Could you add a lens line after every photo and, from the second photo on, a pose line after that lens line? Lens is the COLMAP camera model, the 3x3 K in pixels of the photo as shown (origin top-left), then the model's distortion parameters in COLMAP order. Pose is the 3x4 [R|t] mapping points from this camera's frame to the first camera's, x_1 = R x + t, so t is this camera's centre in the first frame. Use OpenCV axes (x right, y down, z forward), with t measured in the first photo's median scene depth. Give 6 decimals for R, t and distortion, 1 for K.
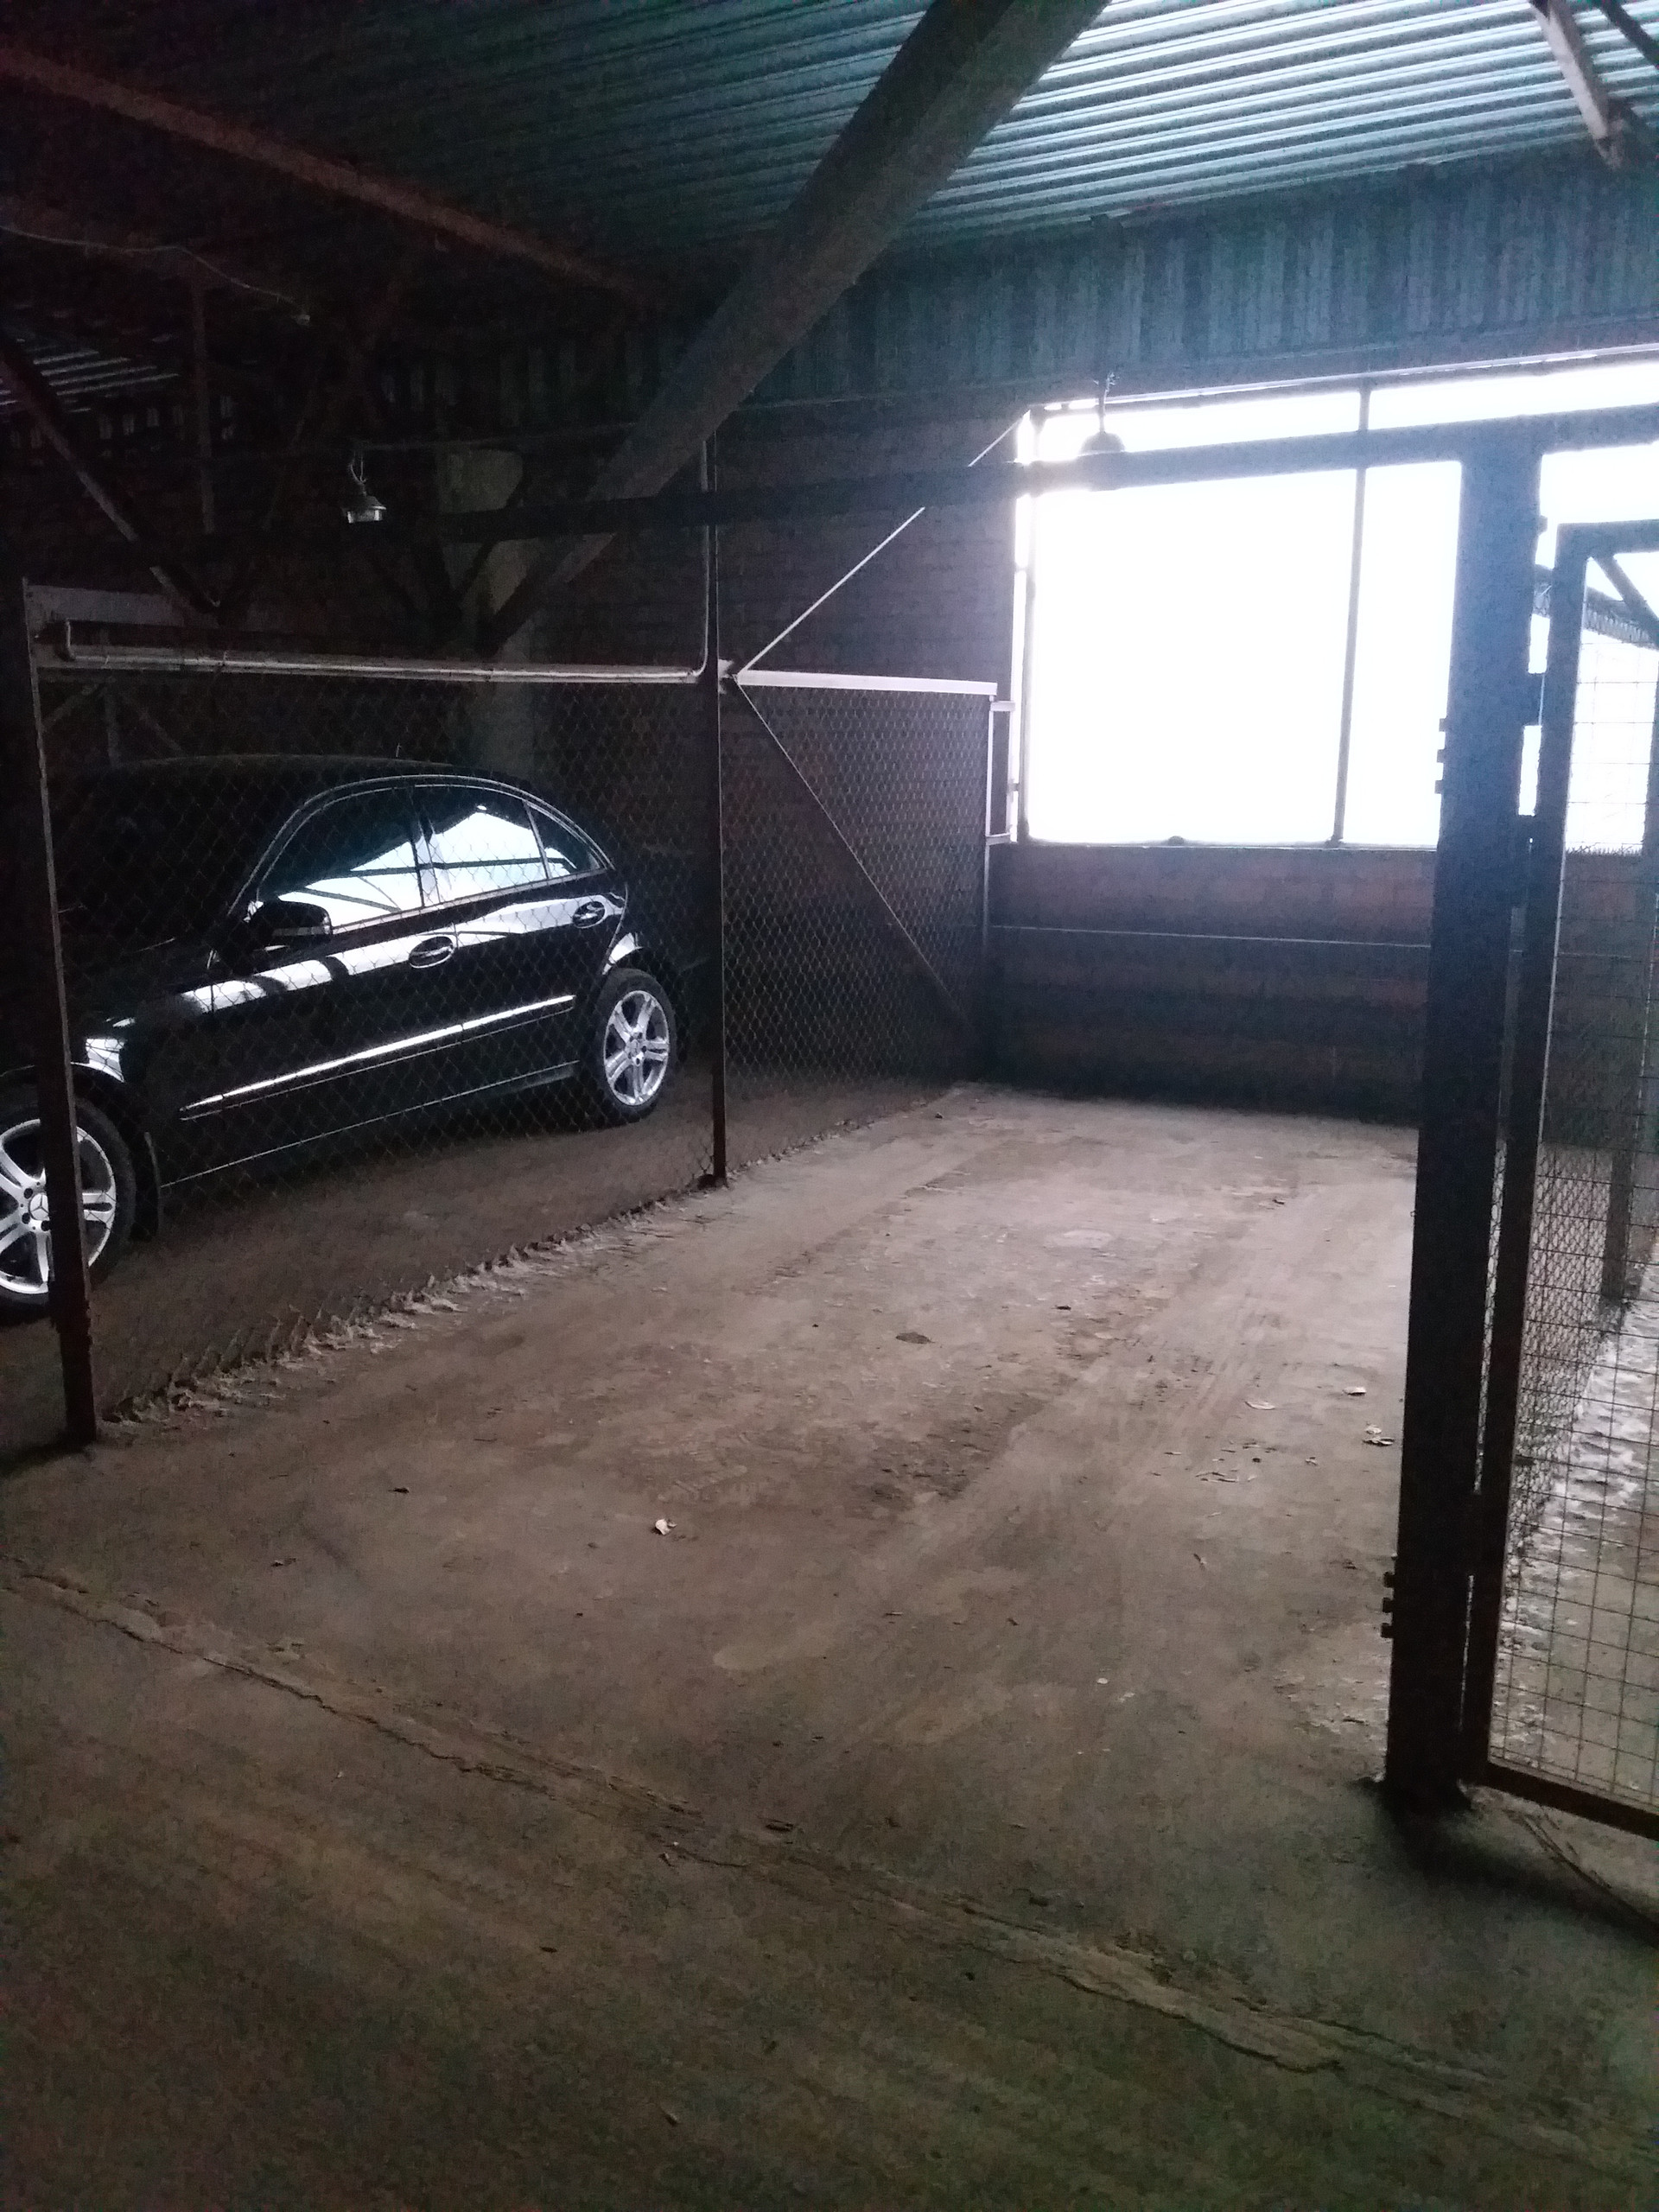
lens RADIAL K [[1795.1, 0, 829.5], [0, 1795.1, 1106.0], [0, 0, 1]] dist [0.228066, -0.489184]
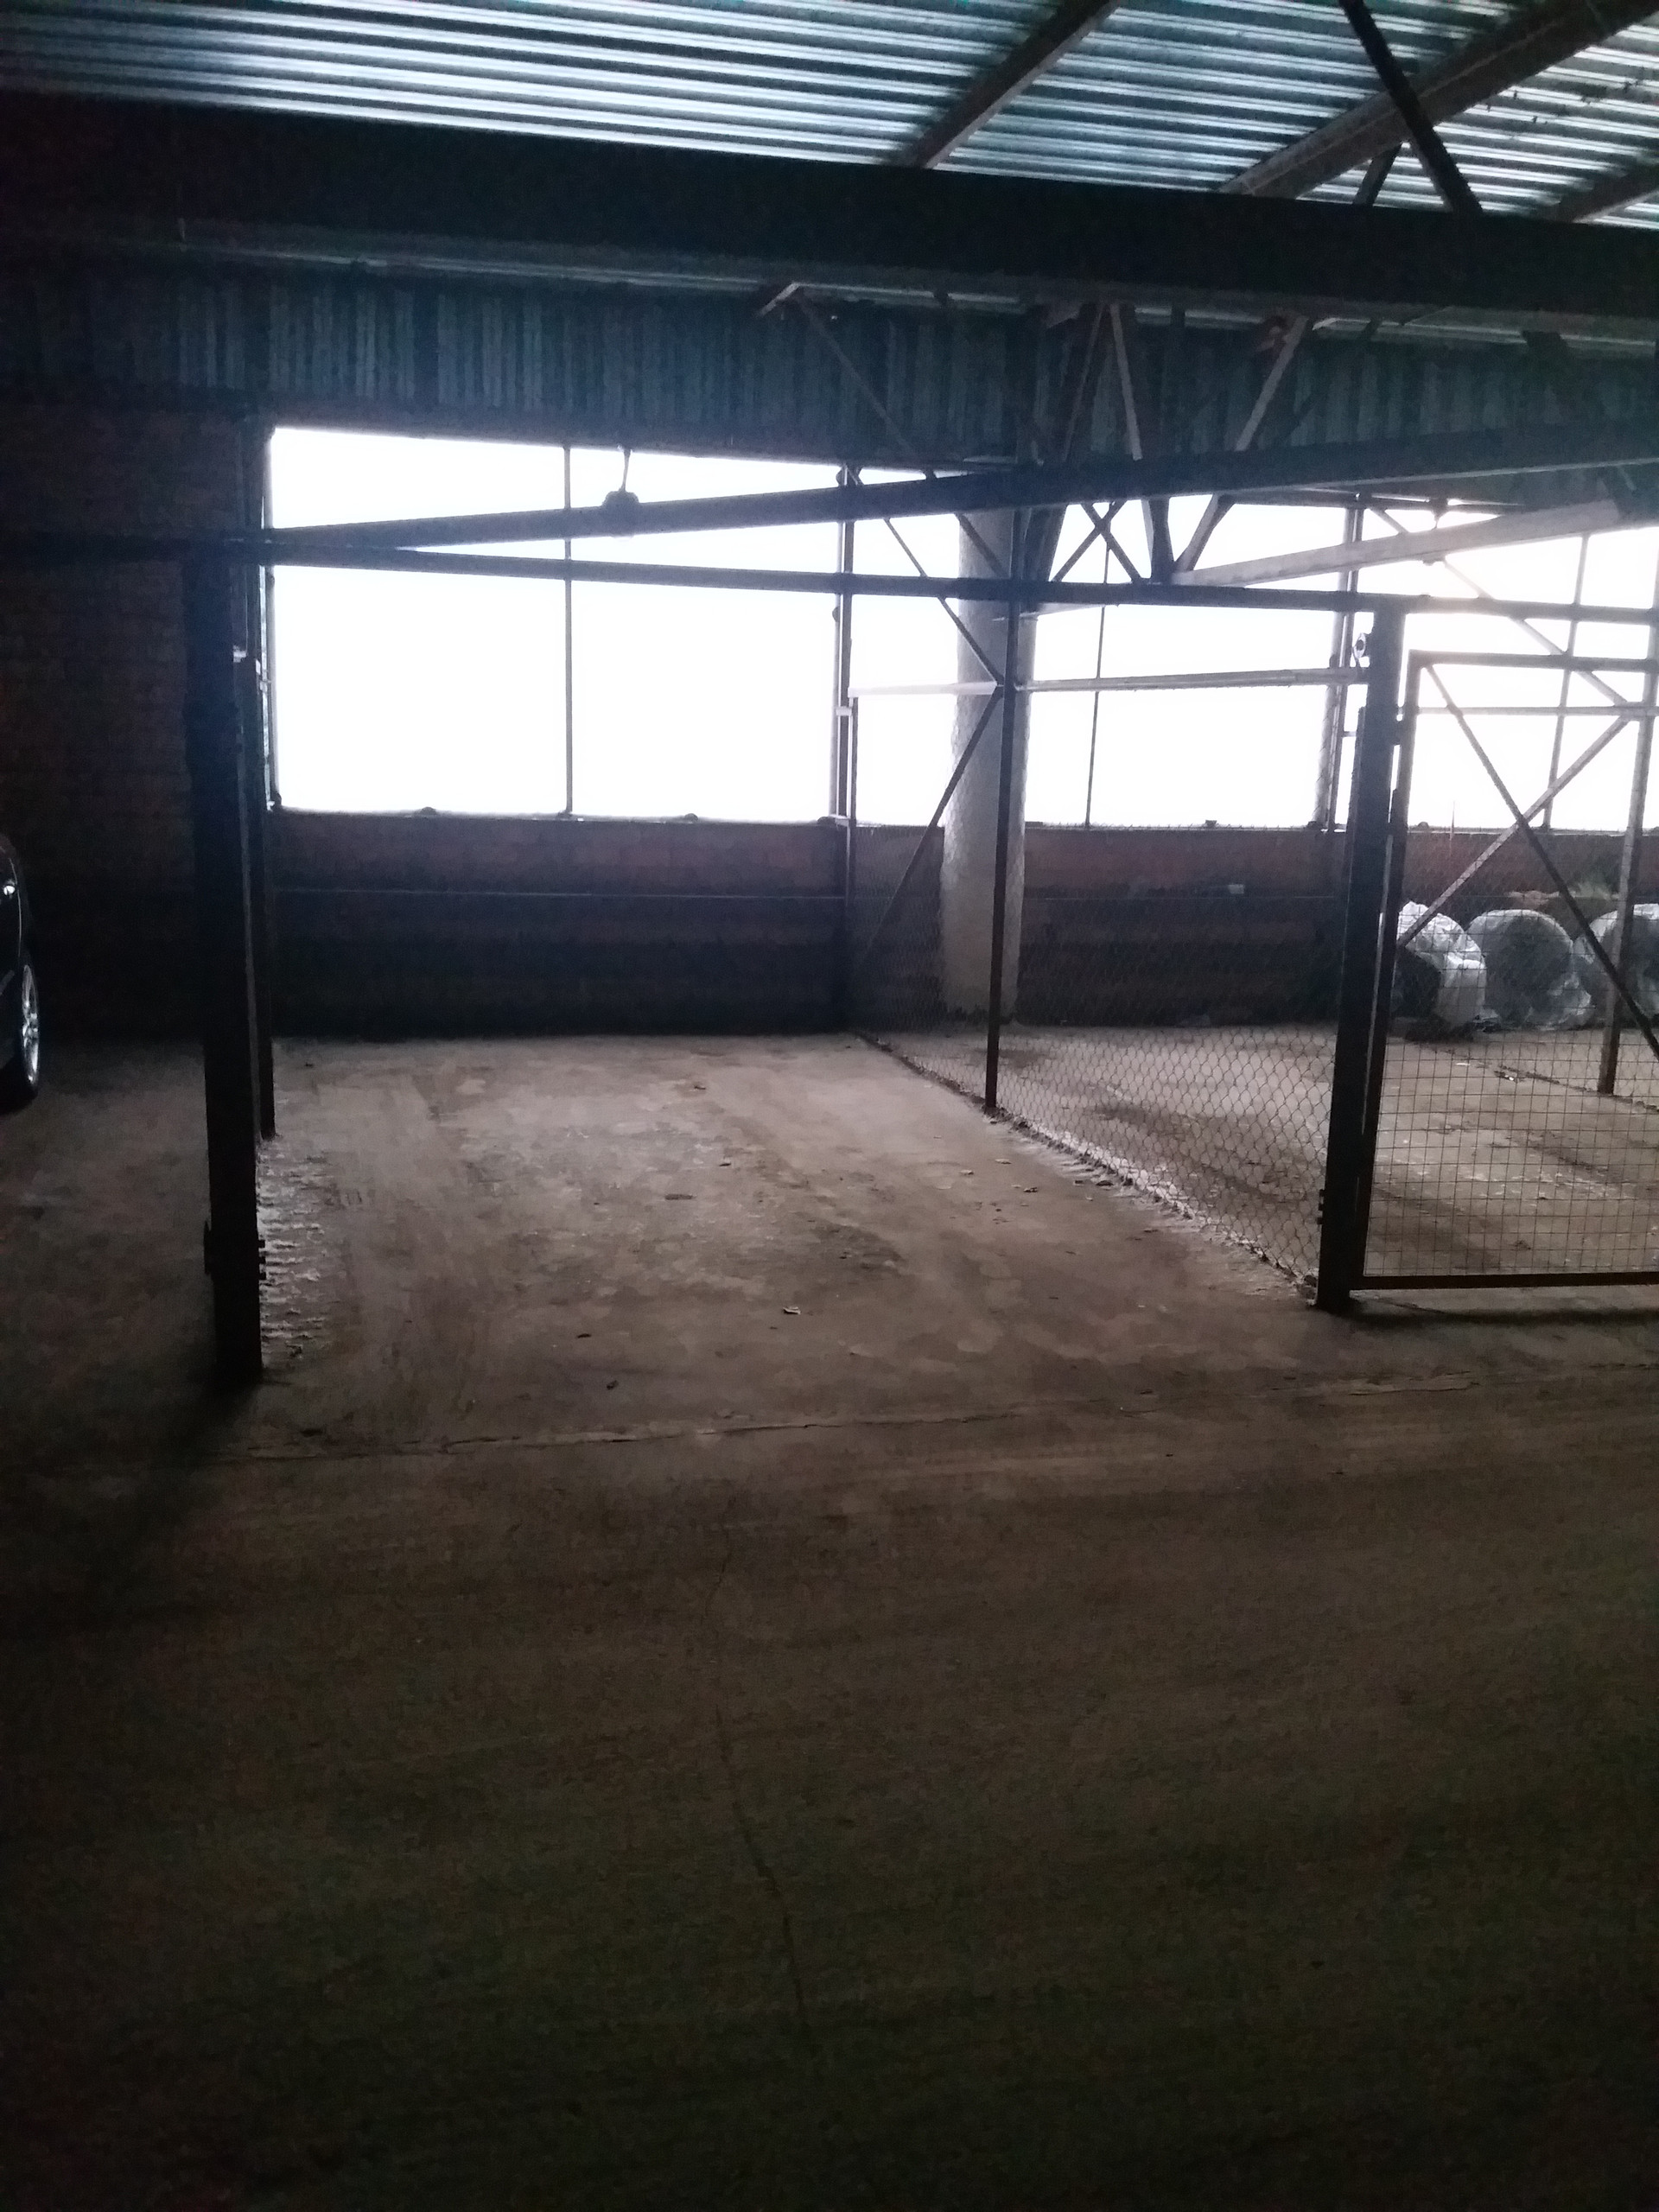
lens RADIAL K [[1795.1, 0, 829.5], [0, 1795.1, 1106.0], [0, 0, 1]] dist [0.228066, -0.489184]
pose [[0.713739, -0.118469, 0.690320, -0.737812], [0.109634, 0.992339, 0.056946, 0.002685], [-0.691778, 0.035038, 0.721259, -0.005844]]
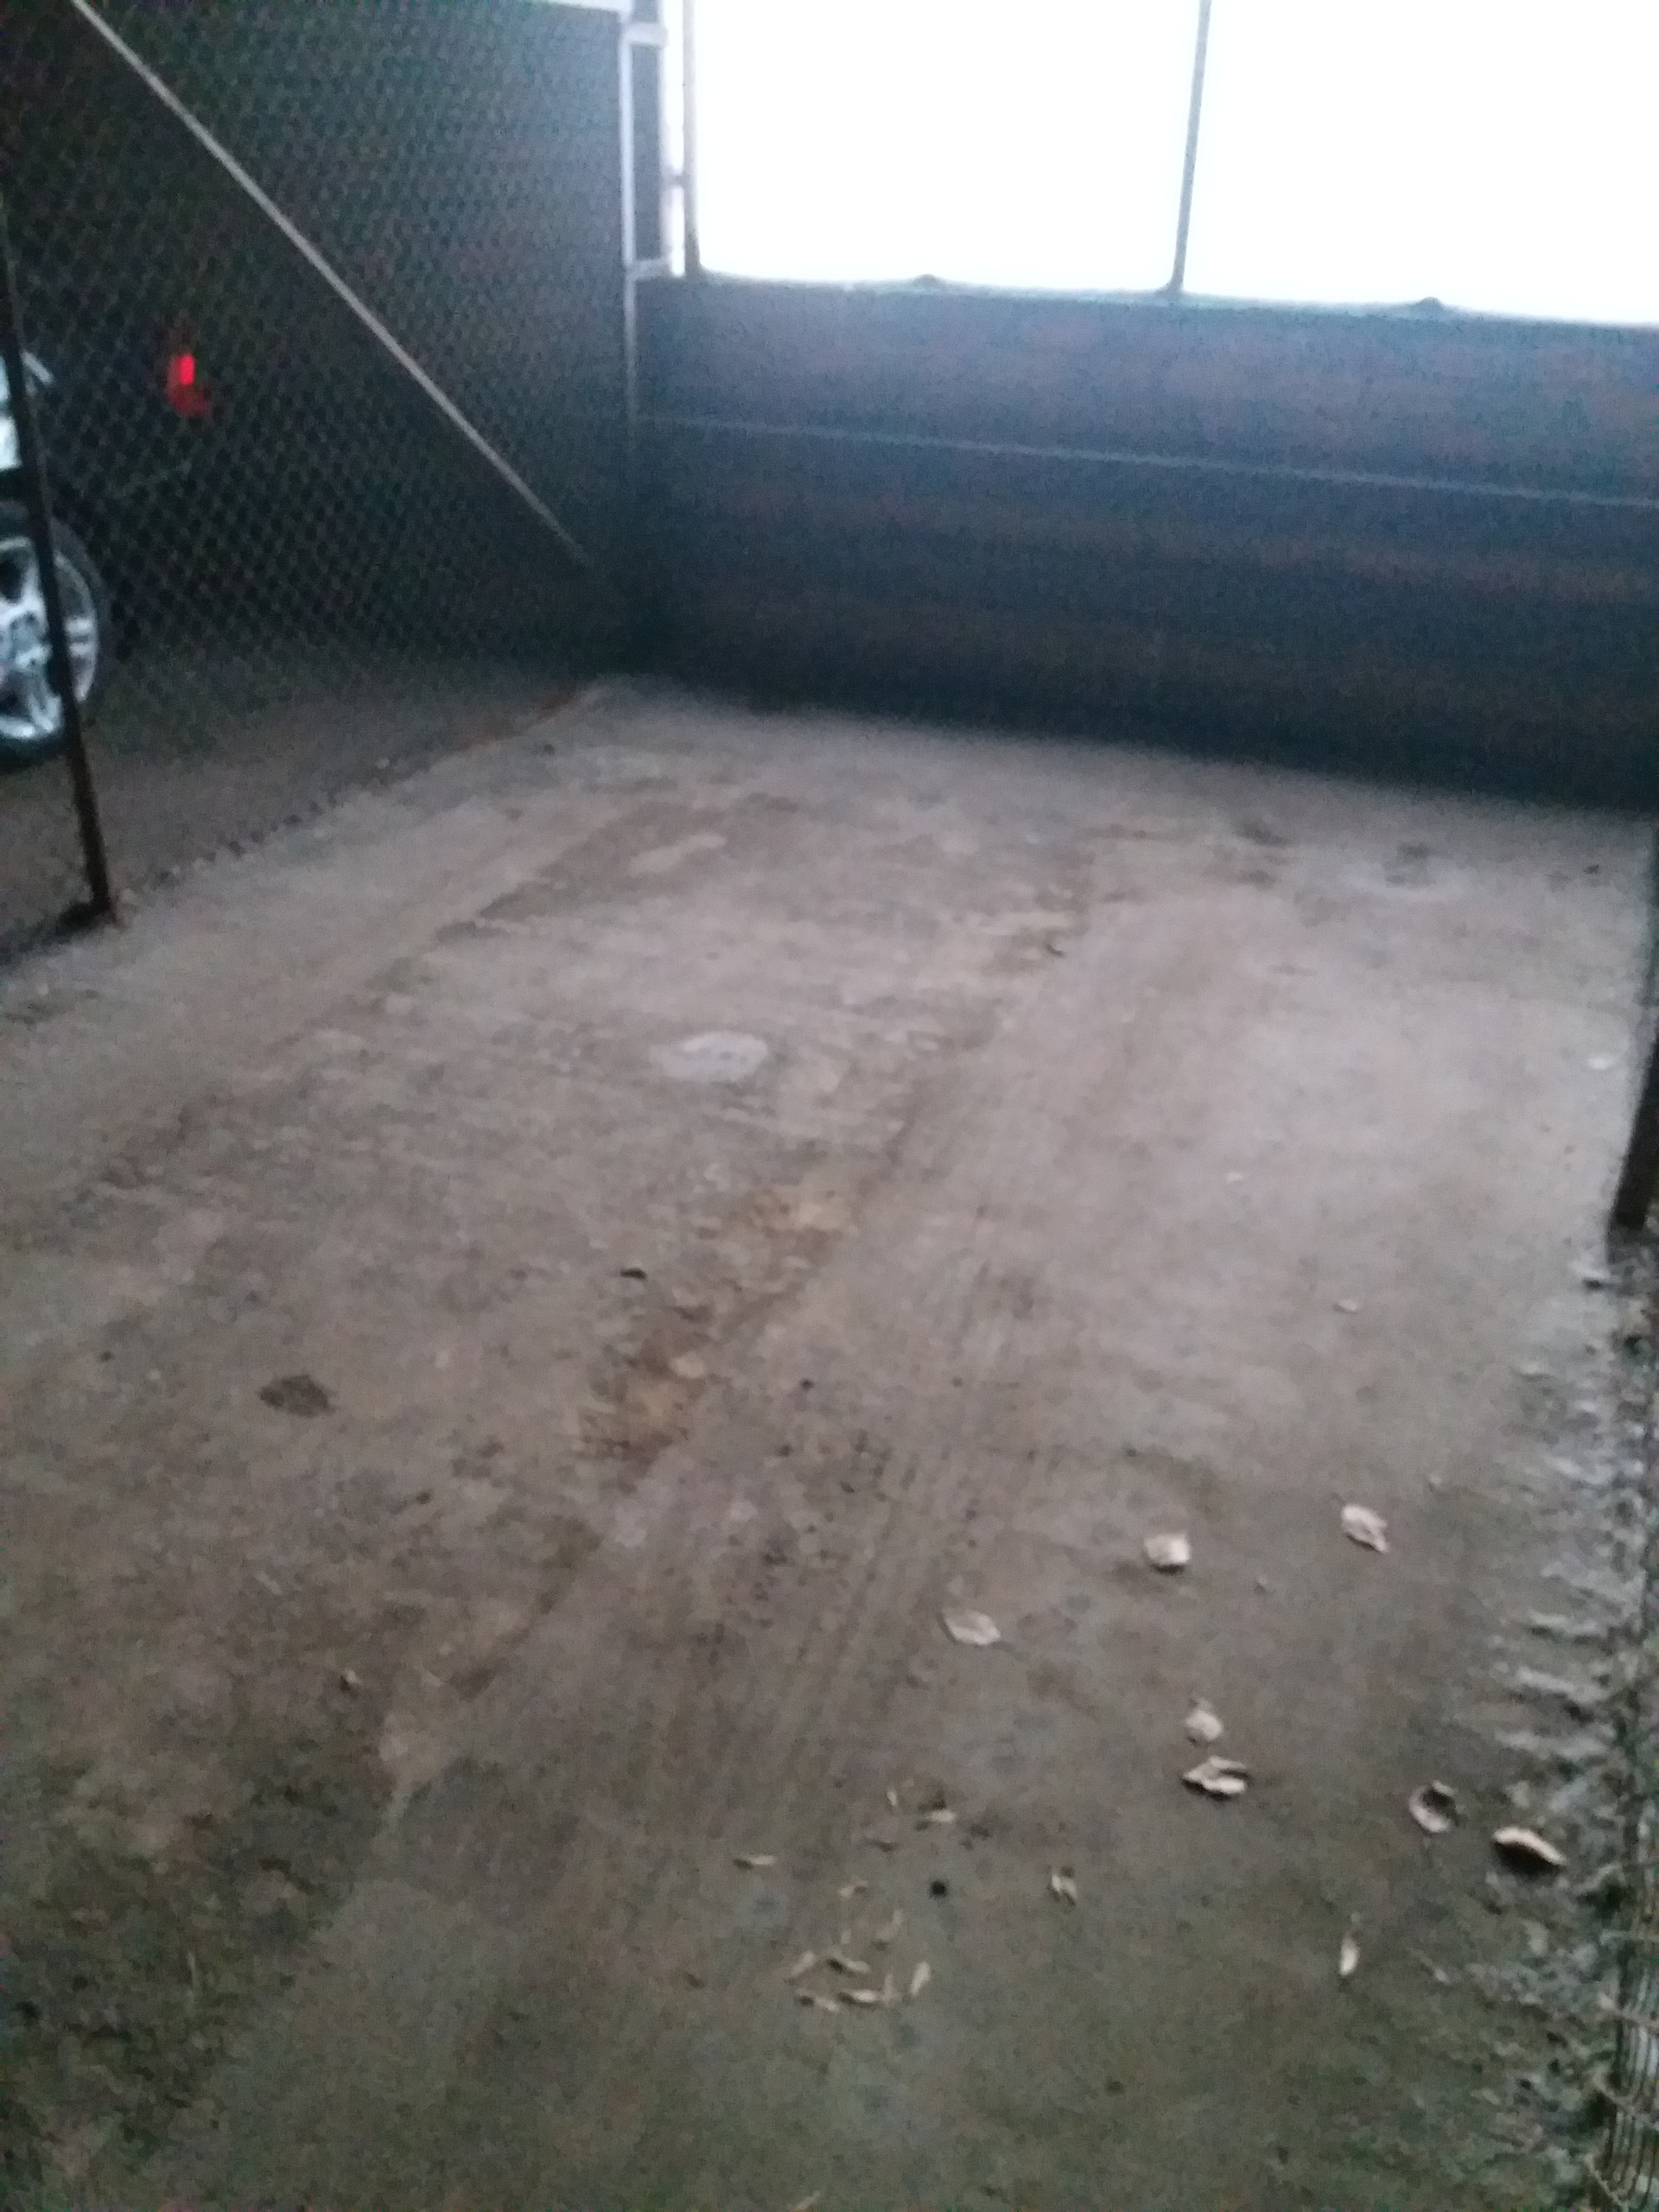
lens RADIAL K [[1883.2, 0, 846.3], [0, 1883.2, 1048.0], [0, 0, 1]] dist [0.197554, -0.361843]
pose [[0.993460, -0.026990, 0.110942, 0.135173], [-0.000920, 0.969736, 0.244155, -0.085776], [-0.114174, -0.242660, 0.963369, 0.496585]]
